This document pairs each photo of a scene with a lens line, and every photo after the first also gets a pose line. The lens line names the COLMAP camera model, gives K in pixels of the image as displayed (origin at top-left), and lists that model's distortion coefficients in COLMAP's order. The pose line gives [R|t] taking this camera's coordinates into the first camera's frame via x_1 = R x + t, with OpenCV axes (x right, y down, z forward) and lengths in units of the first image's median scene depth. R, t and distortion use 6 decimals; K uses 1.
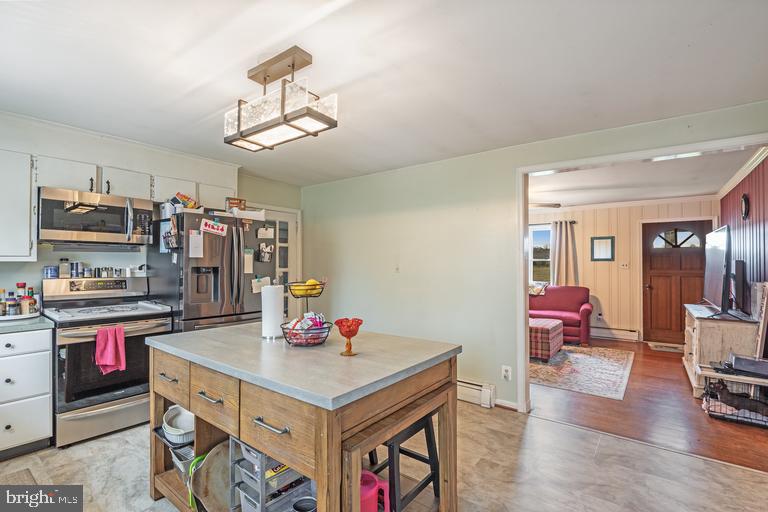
lens RADIAL K [[360.1, 0, 384.5], [0, 360.1, 261.1], [0, 0, 1]] dist [-0.001427, -0.000255]
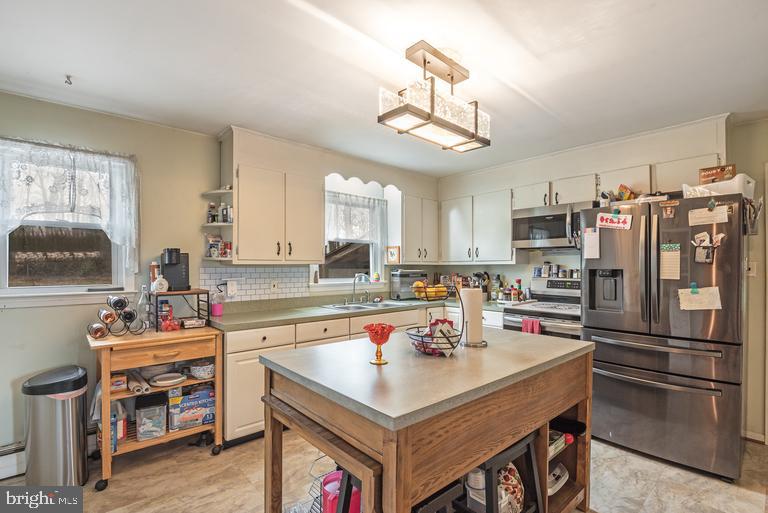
lens RADIAL K [[360.7, 0, 380.6], [0, 360.7, 266.4], [0, 0, 1]] dist [-0.001548, -0.000637]
pose [[-0.196357, -0.001007, -0.980532, 0.404330], [0.006754, 0.999974, -0.002380, 0.007205], [0.980509, -0.007090, -0.196345, 0.597579]]
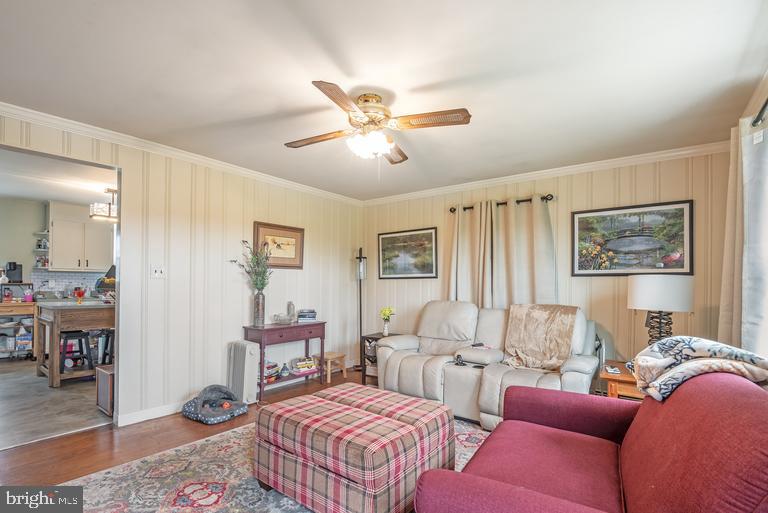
lens RADIAL K [[369.8, 0, 382.4], [0, 369.8, 283.3], [0, 0, 1]] dist [-0.018865, -0.000429]
pose [[-0.016242, -0.001648, -0.999867, 1.281670], [-0.006043, 0.999981, -0.001550, 0.048569], [0.999850, 0.006017, -0.016252, 1.645177]]
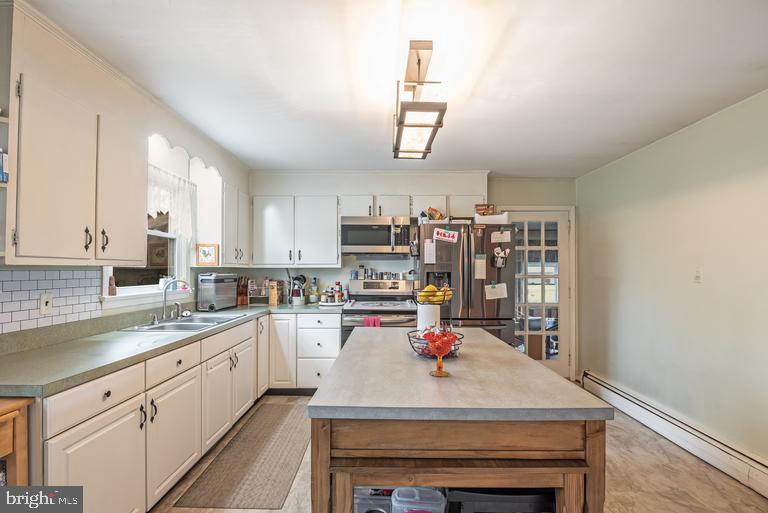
lens RADIAL K [[360.7, 0, 380.6], [0, 360.7, 266.4], [0, 0, 1]] dist [-0.001548, -0.000637]
pose [[0.598111, -0.006932, -0.801383, 0.250443], [0.004043, 0.999976, -0.005632, 0.003802], [0.801403, 0.000128, 0.598124, 0.190747]]
